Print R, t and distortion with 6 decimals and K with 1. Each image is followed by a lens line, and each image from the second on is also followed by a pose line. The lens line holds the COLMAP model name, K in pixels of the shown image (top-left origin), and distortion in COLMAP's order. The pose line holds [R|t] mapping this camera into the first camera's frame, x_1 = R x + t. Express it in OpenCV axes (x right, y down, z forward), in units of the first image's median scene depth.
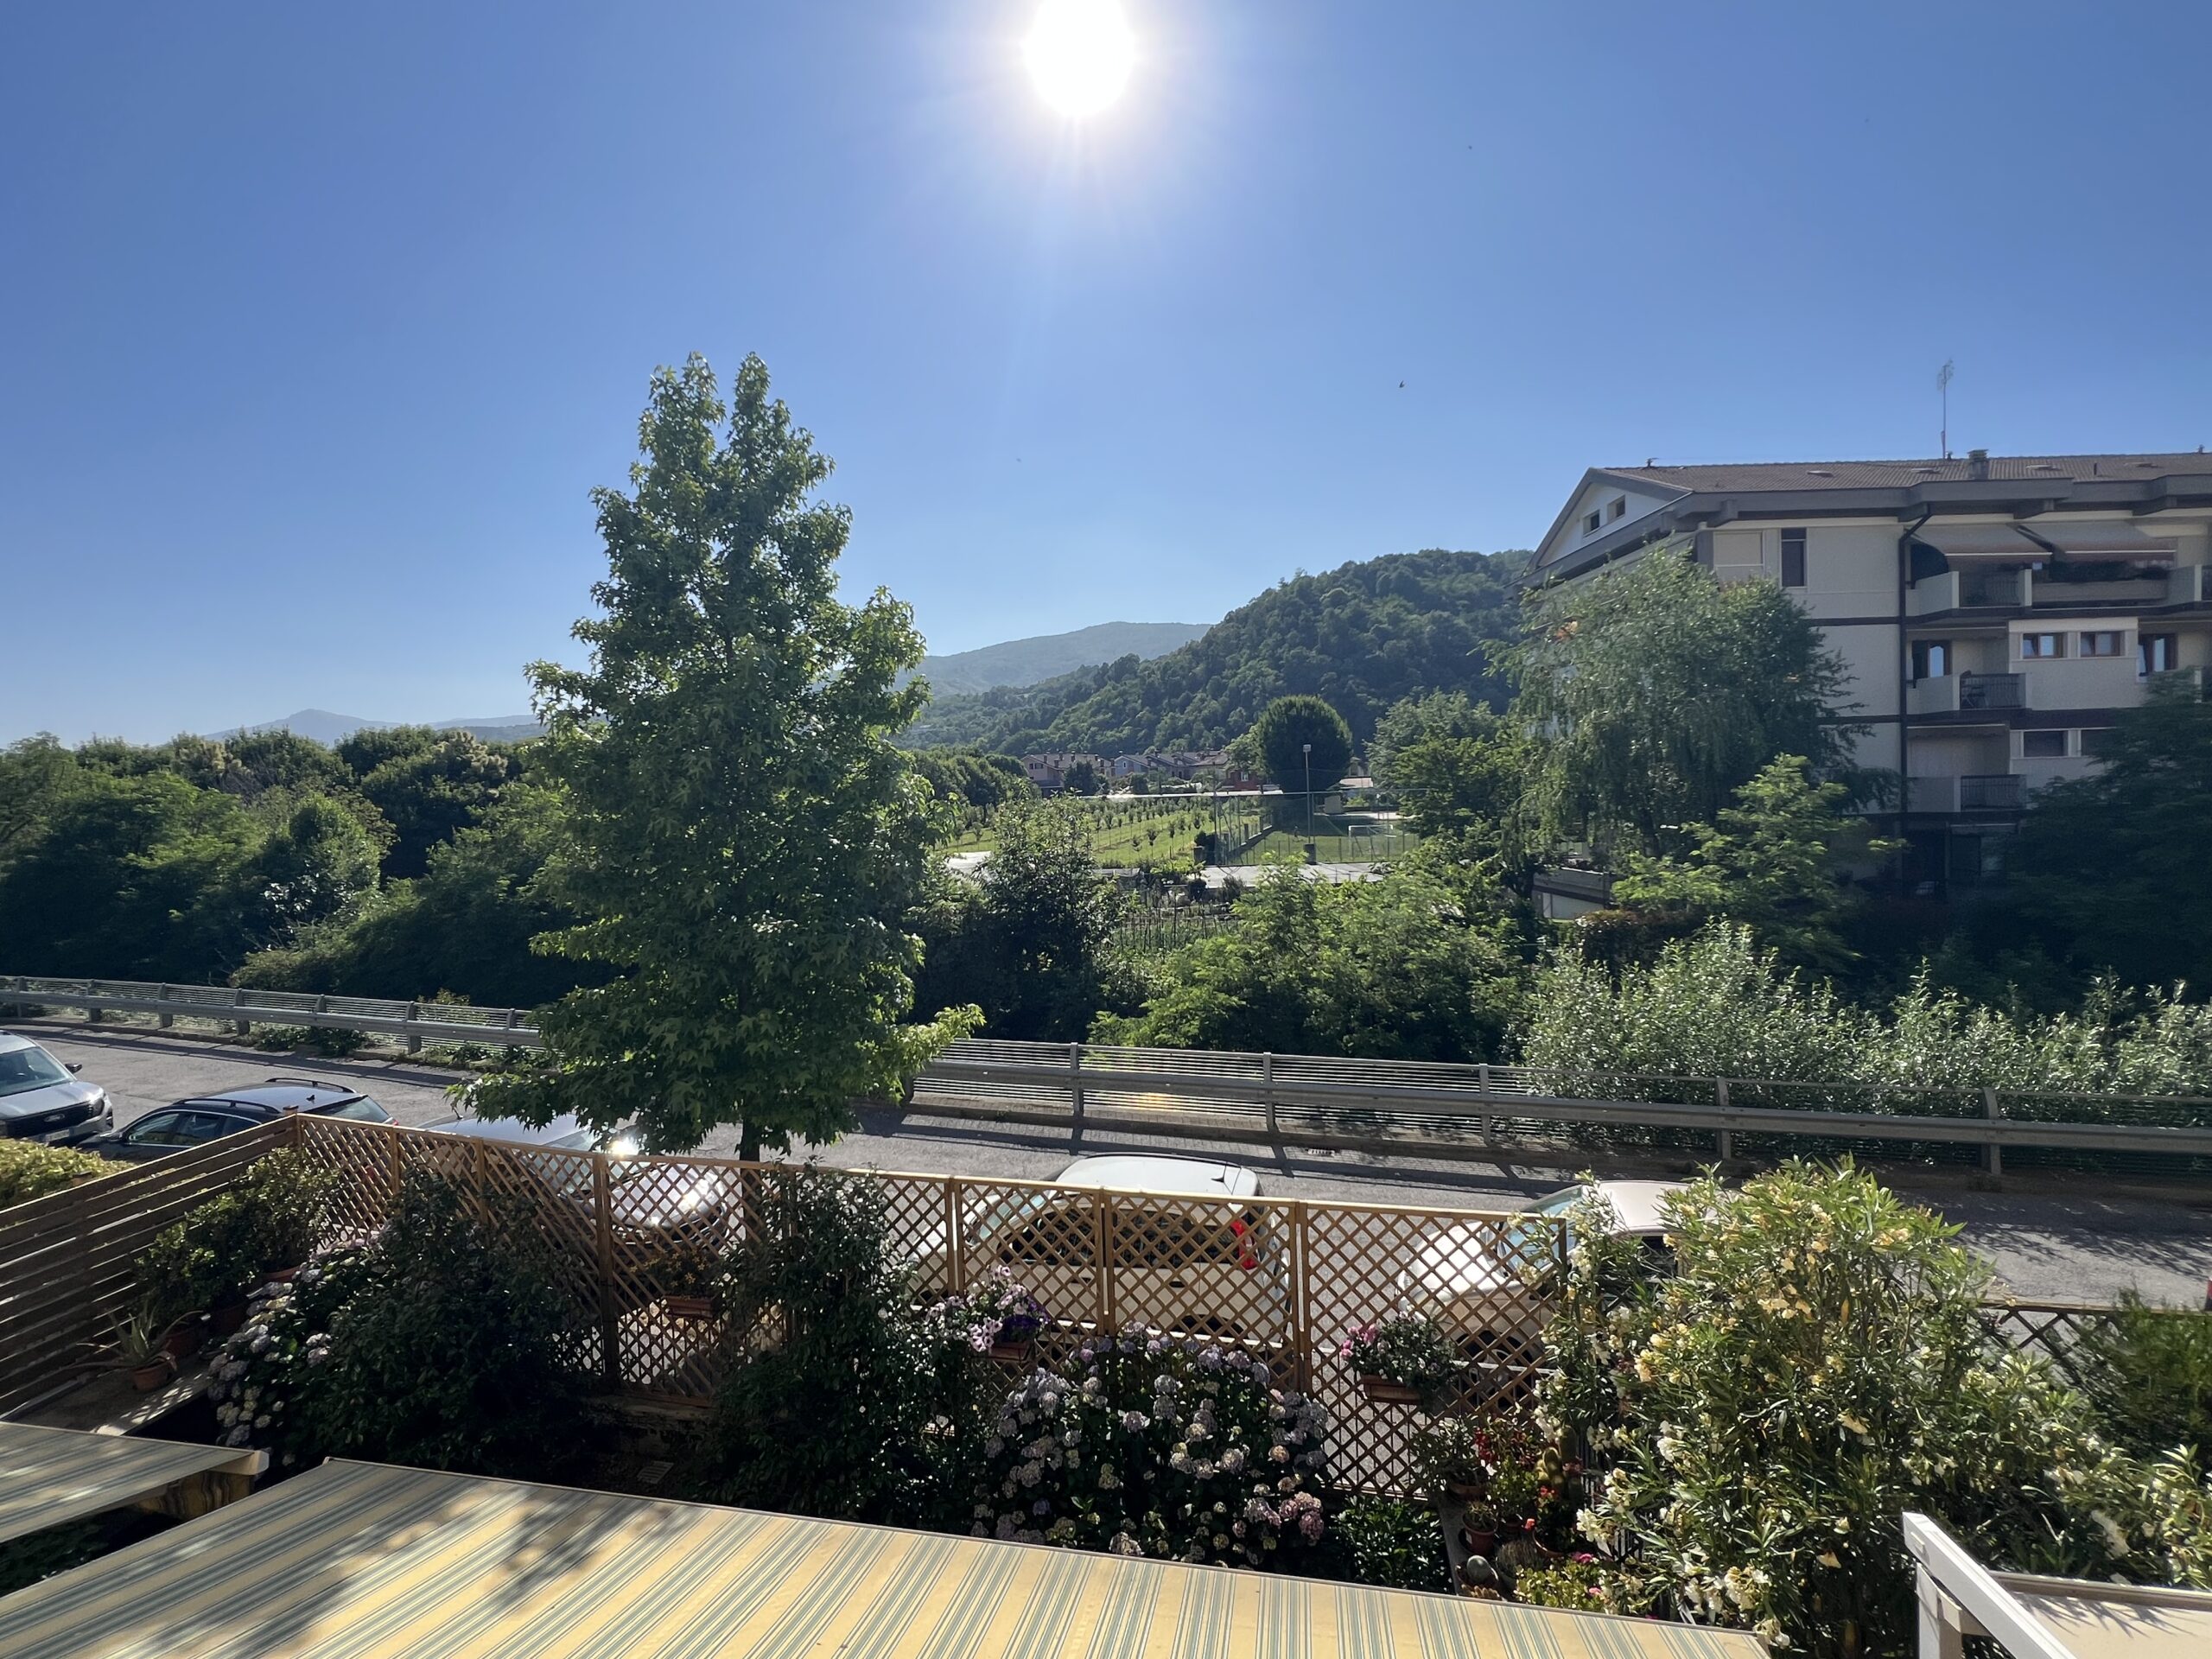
lens RADIAL K [[991.0, 0, 1096.8], [0, 991.0, 824.4], [0, 0, 1]] dist [-0.002438, 0.000214]
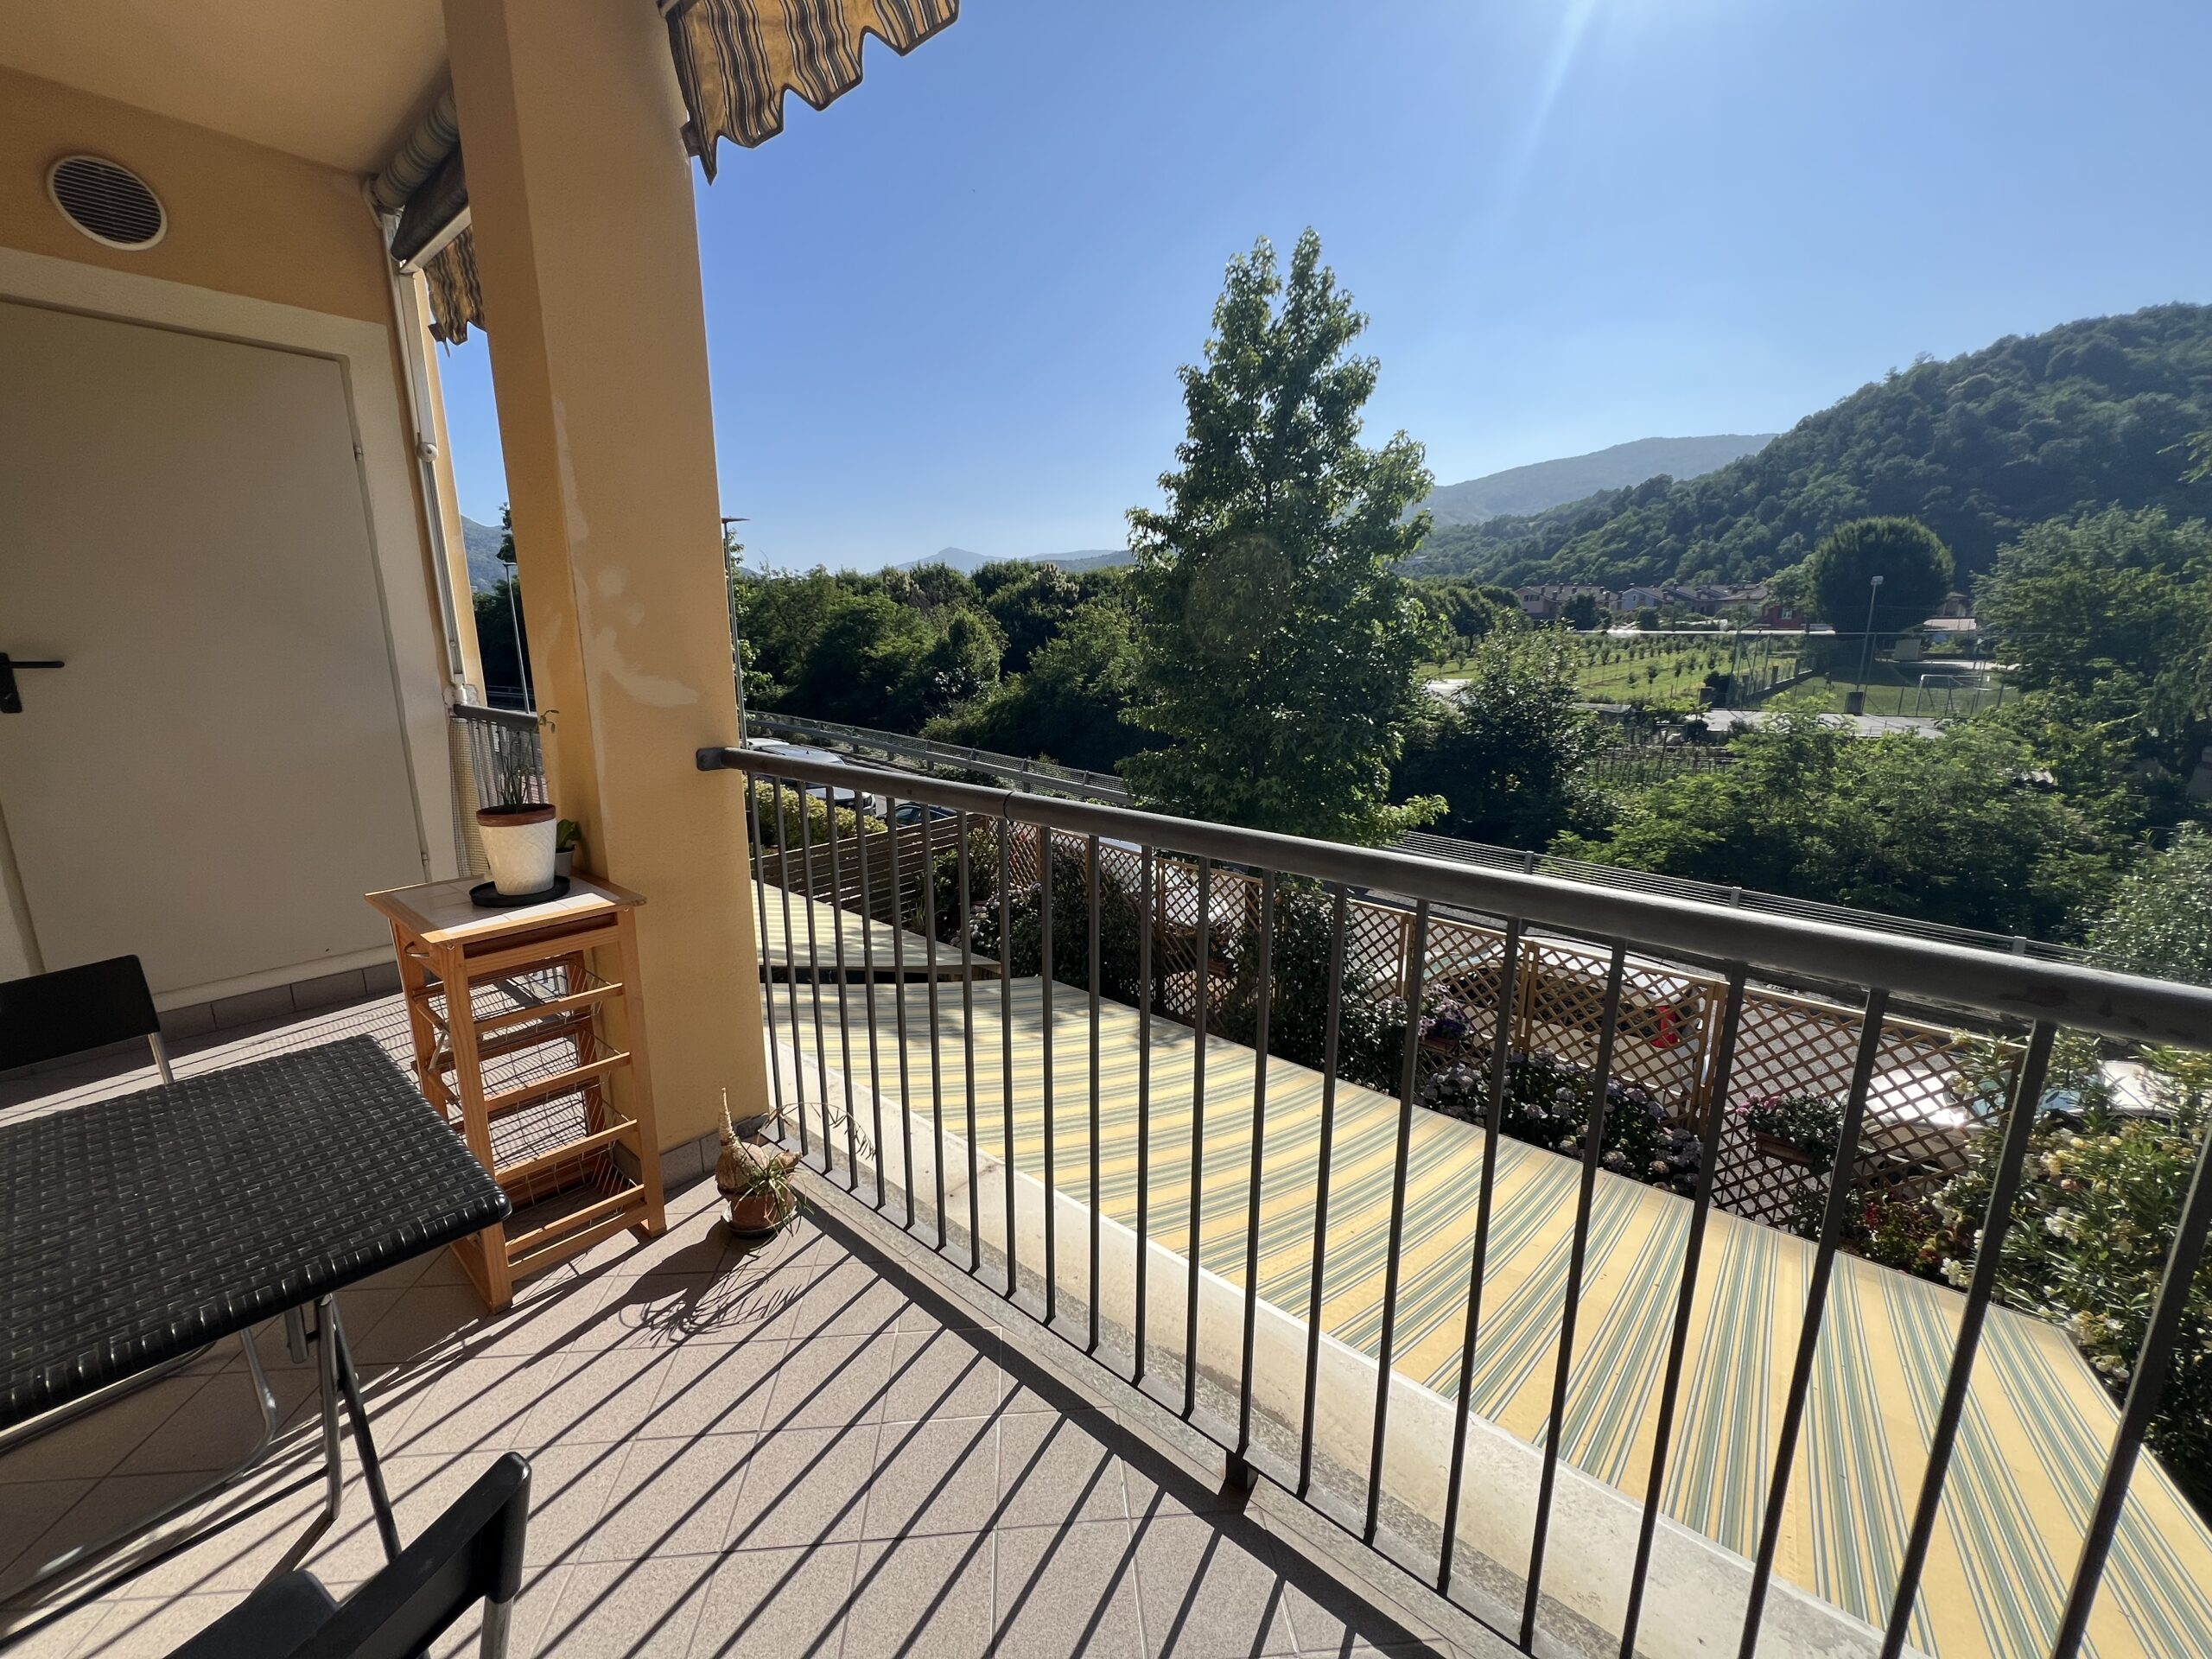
lens RADIAL K [[878.7, 0, 1103.0], [0, 878.7, 821.7], [0, 0, 1]] dist [-0.001745, 0.000733]
pose [[0.875716, 0.133604, -0.463973, 0.005948], [-0.042176, 0.978447, 0.202145, 0.005477], [0.480981, -0.157453, 0.862477, -0.044974]]
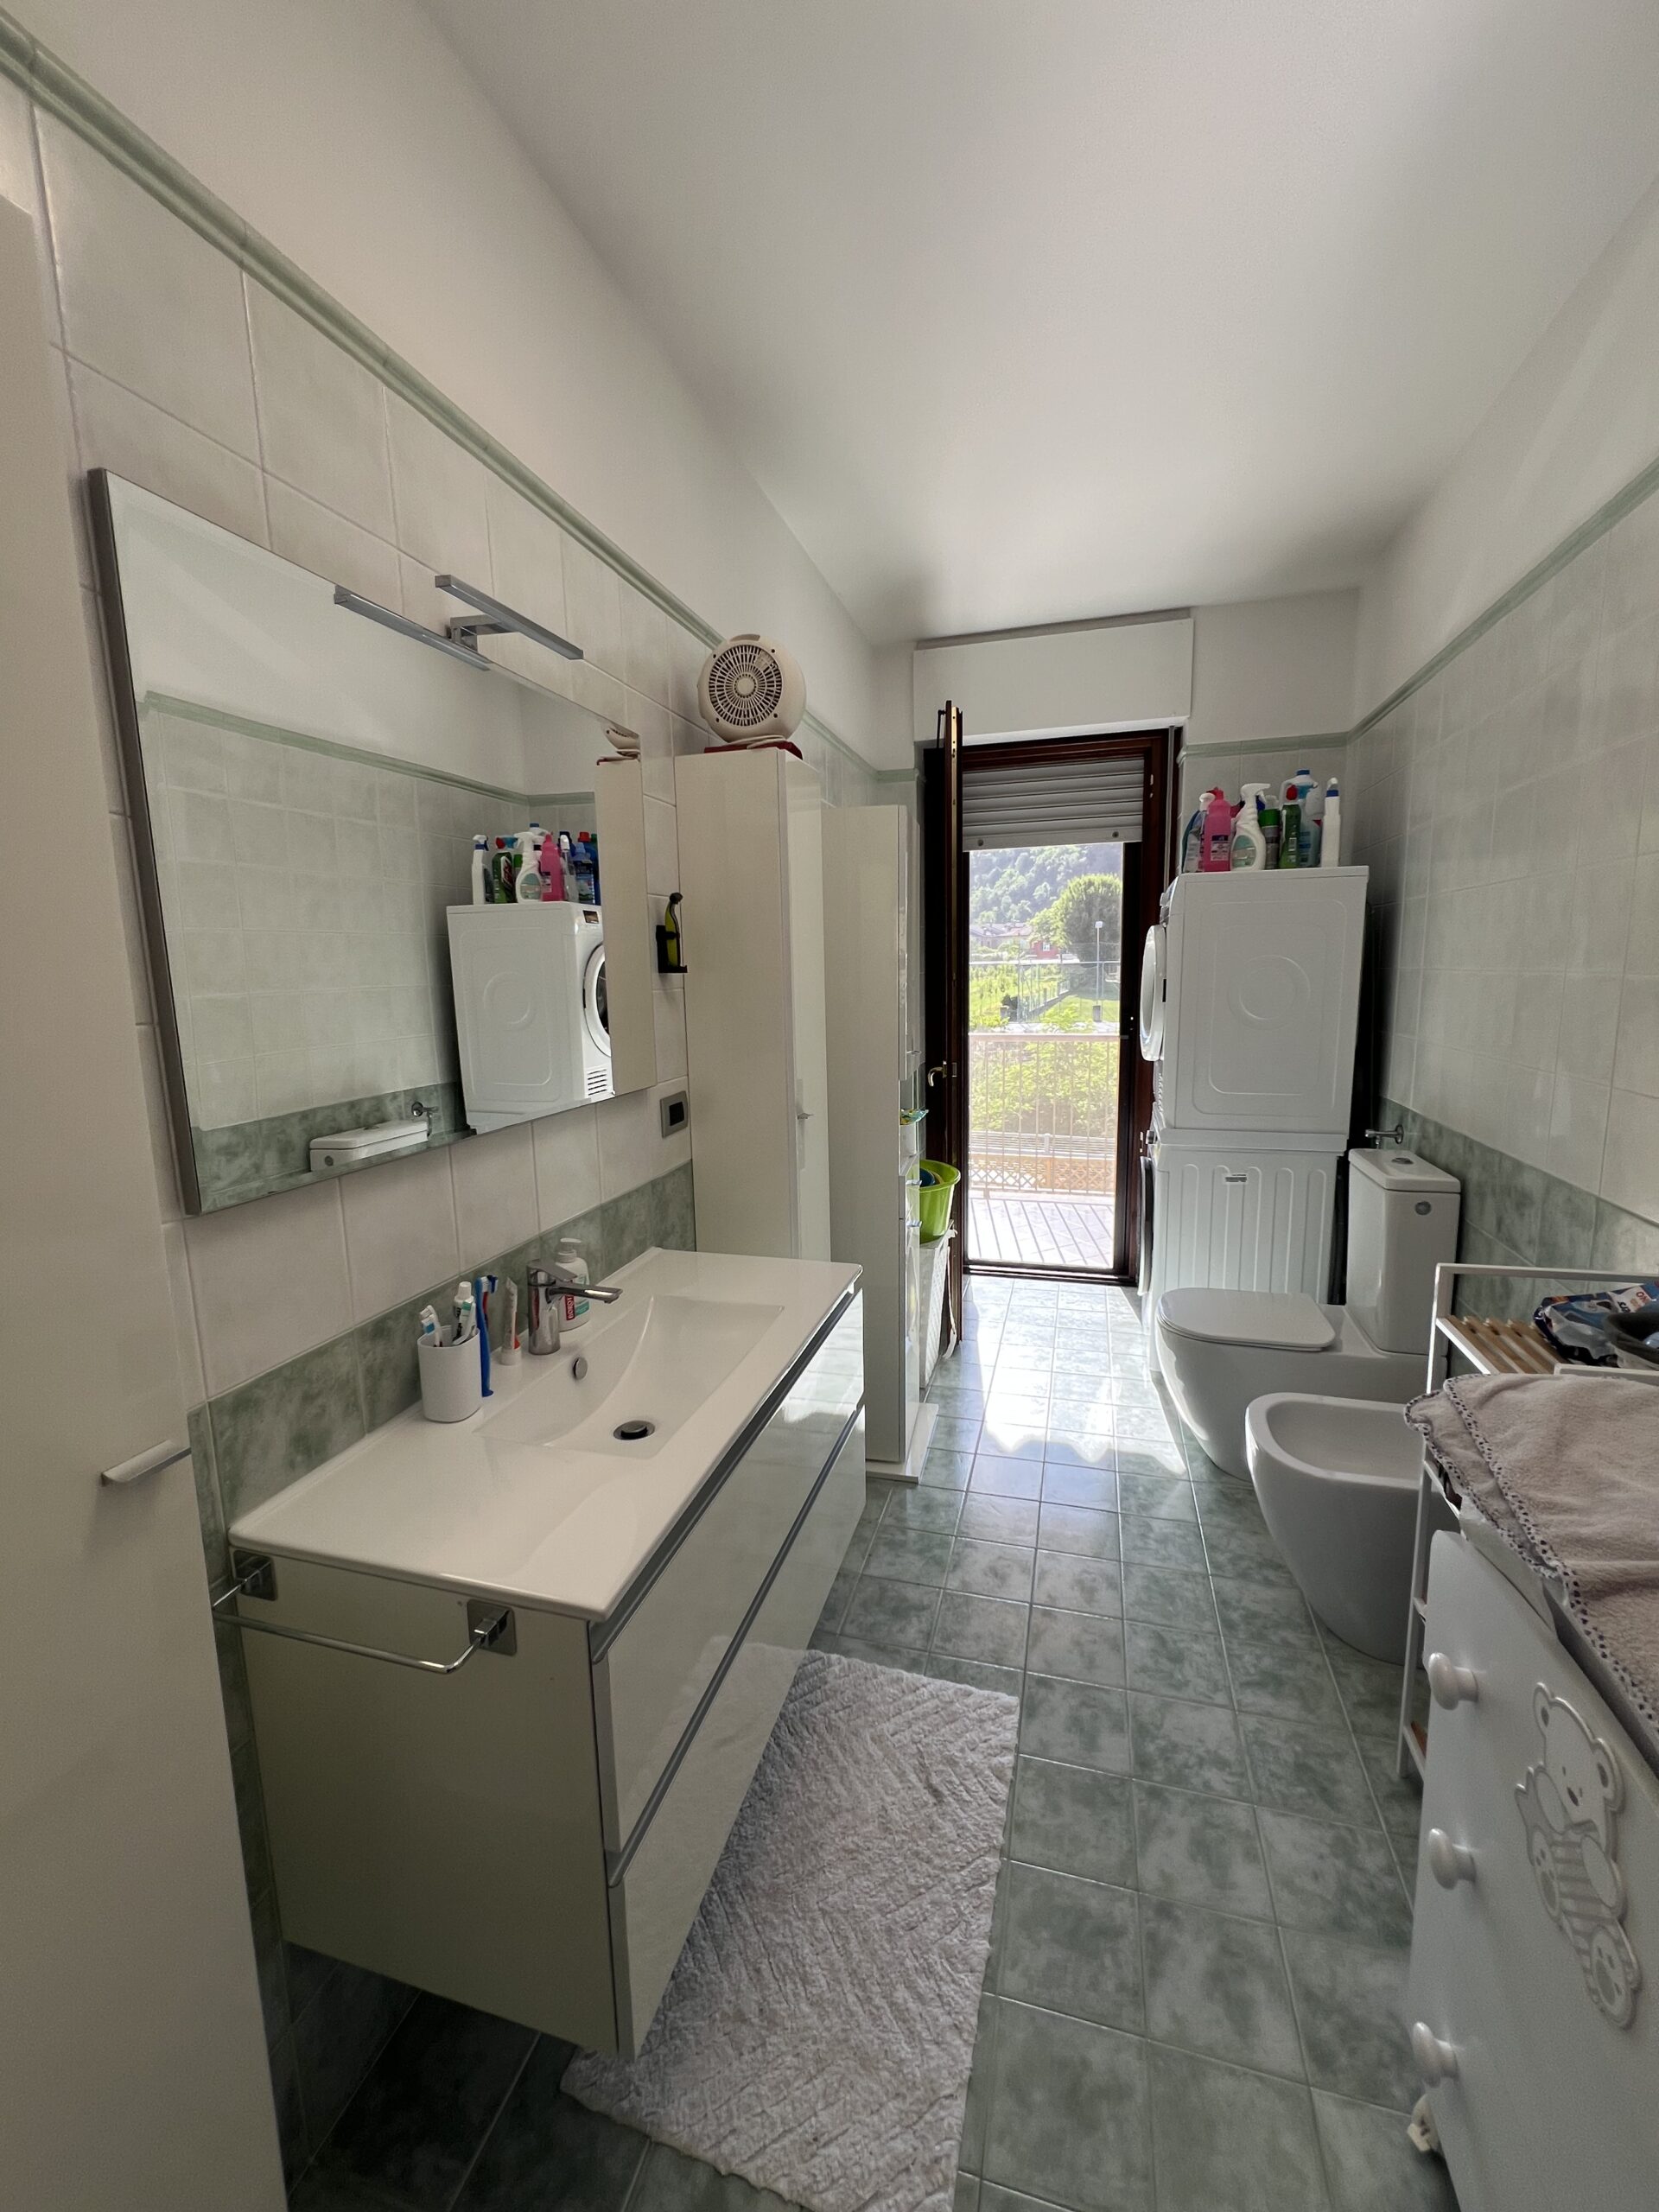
lens RADIAL K [[893.0, 0, 832.4], [0, 893.0, 1102.1], [0, 0, 1]] dist [-0.000689, 0.000730]
pose [[0.996339, 0.022076, -0.082586, -0.026595], [-0.011413, 0.991784, 0.127415, 0.003397], [0.084720, -0.126006, 0.988405, -0.223177]]
